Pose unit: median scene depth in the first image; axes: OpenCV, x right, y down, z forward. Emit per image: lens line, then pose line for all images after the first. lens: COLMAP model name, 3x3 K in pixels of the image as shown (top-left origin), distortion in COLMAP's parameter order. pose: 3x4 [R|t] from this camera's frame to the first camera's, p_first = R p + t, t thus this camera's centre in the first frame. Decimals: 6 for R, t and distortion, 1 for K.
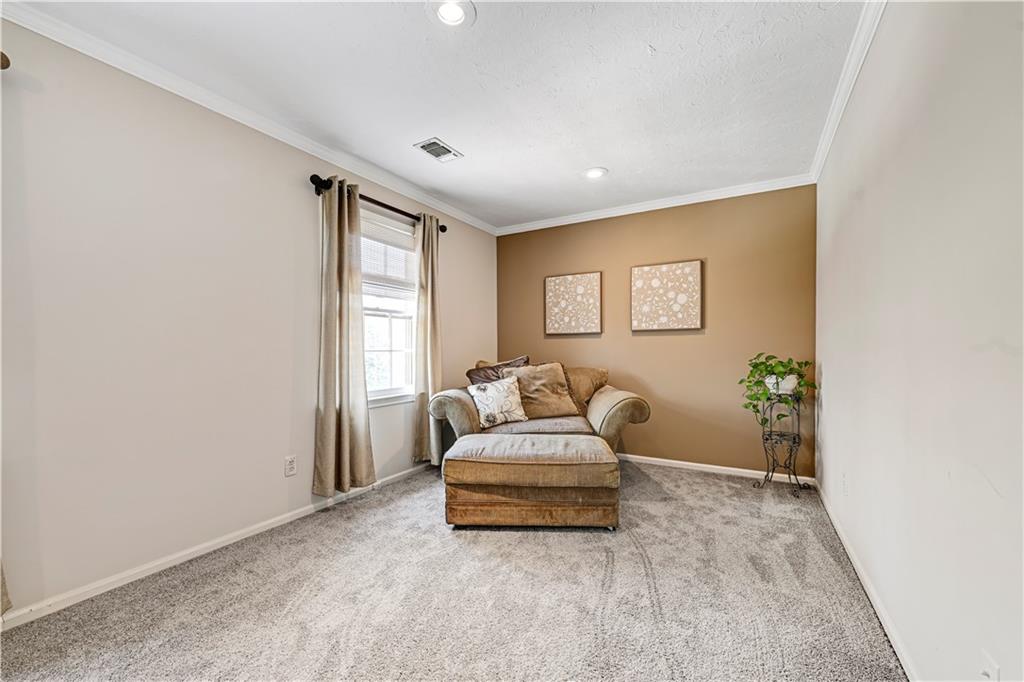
lens RADIAL K [[406.4, 0, 511.4], [0, 406.4, 347.8], [0, 0, 1]] dist [0.000571, -0.000340]
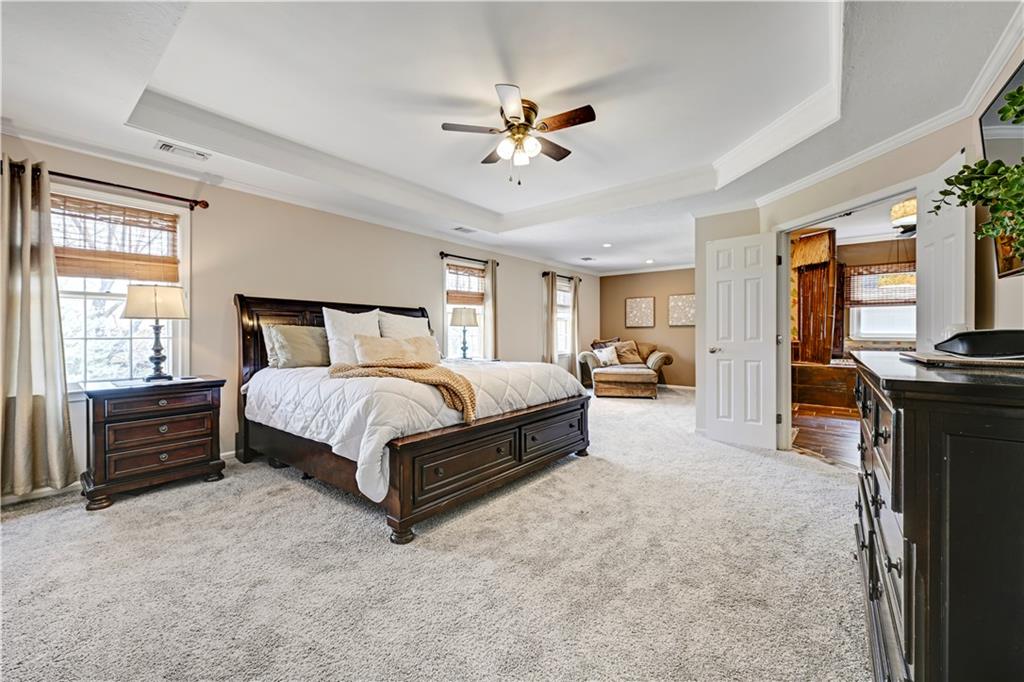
lens RADIAL K [[406.4, 0, 512.3], [0, 406.4, 336.5], [0, 0, 1]] dist [0.000571, -0.000340]
pose [[0.989147, 0.004132, -0.146868, -0.223566], [-0.003251, 0.999975, 0.006237, 0.004069], [0.146890, -0.005692, 0.989136, -1.366575]]
